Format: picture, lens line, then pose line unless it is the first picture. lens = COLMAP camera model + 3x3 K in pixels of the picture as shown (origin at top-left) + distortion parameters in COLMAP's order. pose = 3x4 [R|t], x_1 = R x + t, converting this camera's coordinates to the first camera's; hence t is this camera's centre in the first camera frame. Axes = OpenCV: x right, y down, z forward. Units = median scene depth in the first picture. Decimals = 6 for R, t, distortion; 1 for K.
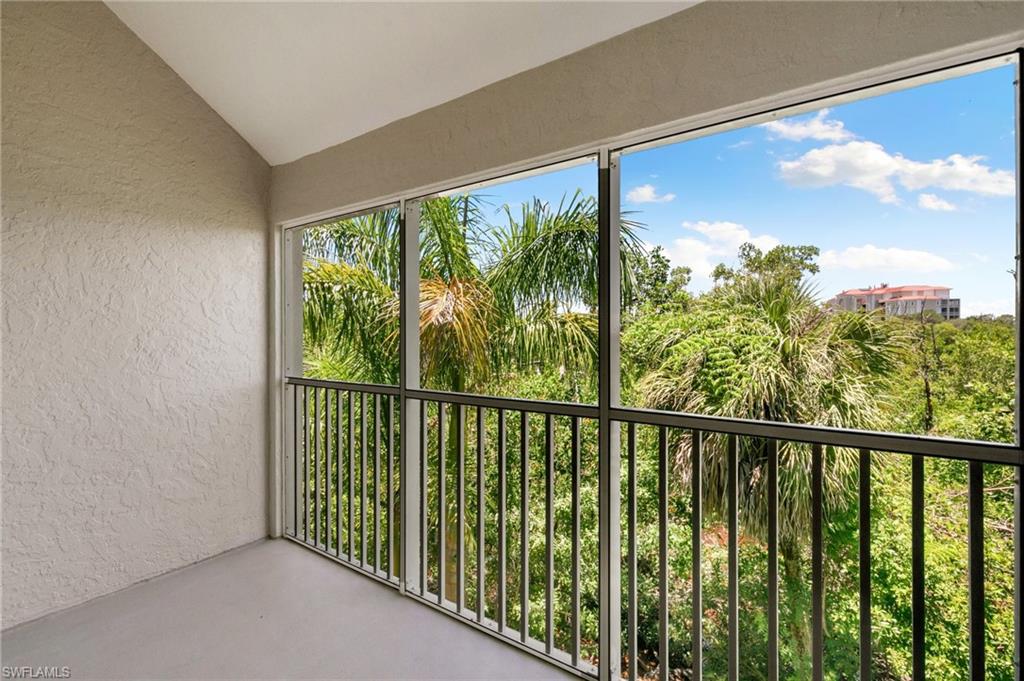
lens RADIAL K [[460.0, 0, 518.7], [0, 460.0, 338.2], [0, 0, 1]] dist [0.009516, -0.001008]
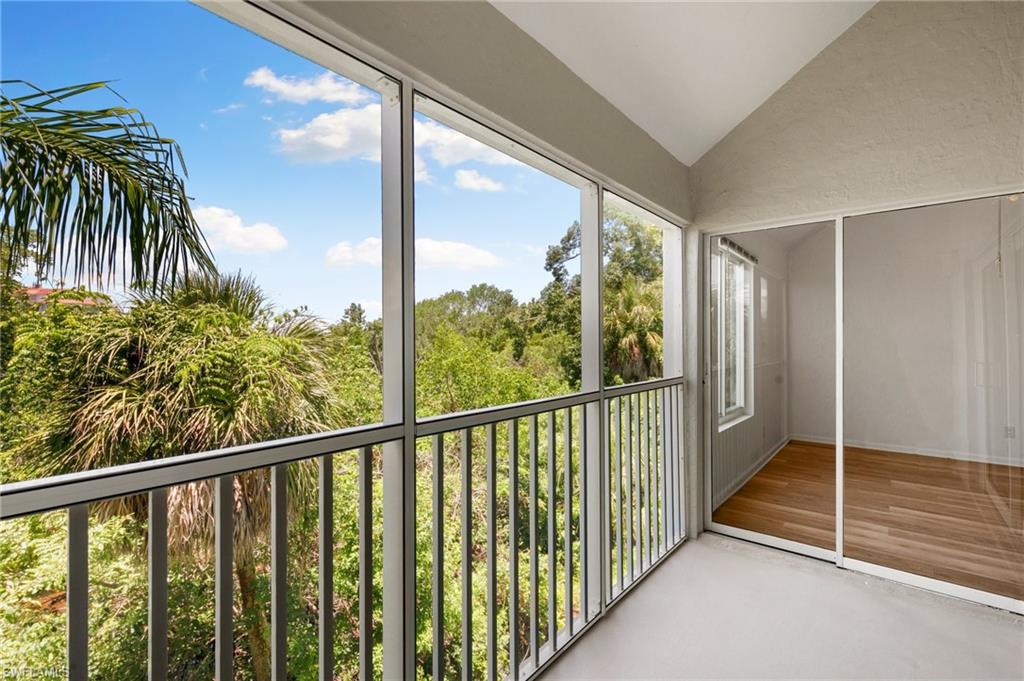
lens RADIAL K [[460.0, 0, 512.2], [0, 460.0, 340.4], [0, 0, 1]] dist [0.009516, -0.001008]
pose [[0.999826, -0.005354, -0.017882, 0.973865], [0.005277, 0.999977, -0.004361, -0.016815], [0.017905, 0.004265, 0.999831, 0.218354]]
